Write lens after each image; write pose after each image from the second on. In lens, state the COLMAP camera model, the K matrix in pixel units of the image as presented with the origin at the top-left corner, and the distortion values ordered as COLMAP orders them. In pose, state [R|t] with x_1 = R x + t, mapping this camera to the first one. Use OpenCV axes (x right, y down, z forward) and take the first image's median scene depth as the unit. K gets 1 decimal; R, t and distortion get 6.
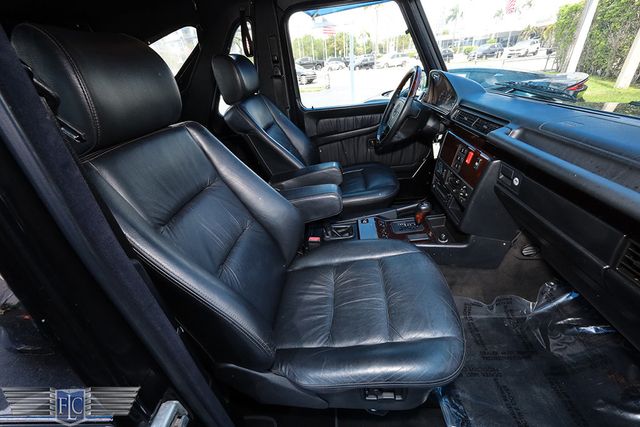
lens RADIAL K [[260.3, 0, 321.7], [0, 260.3, 211.7], [0, 0, 1]] dist [0.000092, 0.000107]
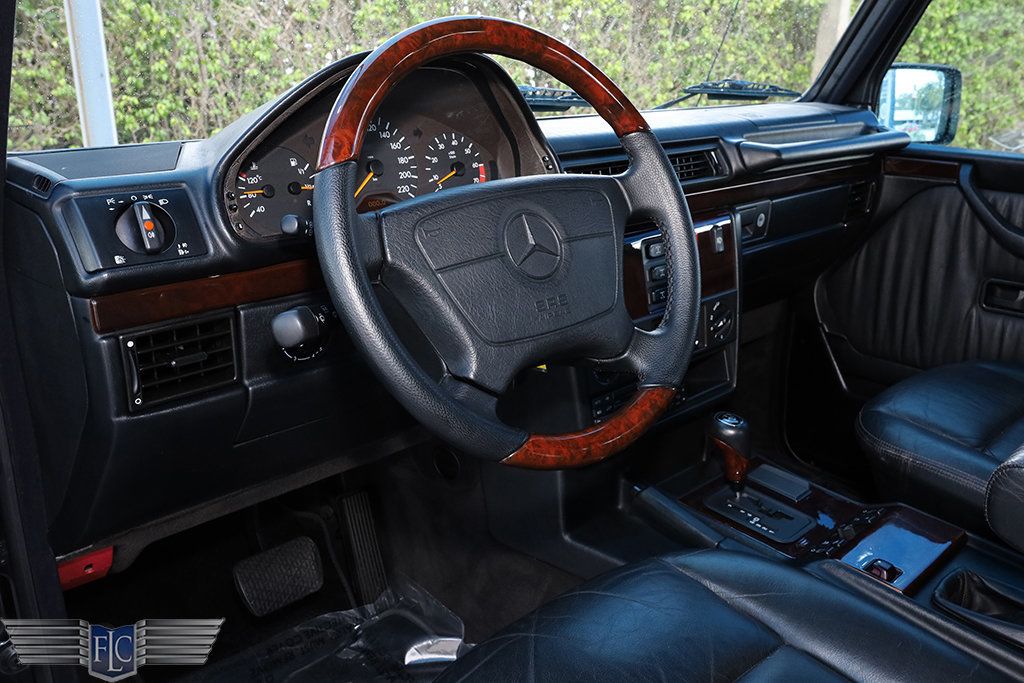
lens RADIAL K [[875.8, 0, 517.6], [0, 875.8, 334.6], [0, 0, 1]] dist [0.005310, -0.005722]
pose [[-0.725681, -0.142677, 0.673076, -0.140021], [0.385865, 0.725542, 0.569821, -0.886402], [-0.569645, 0.673225, -0.471458, 1.708077]]
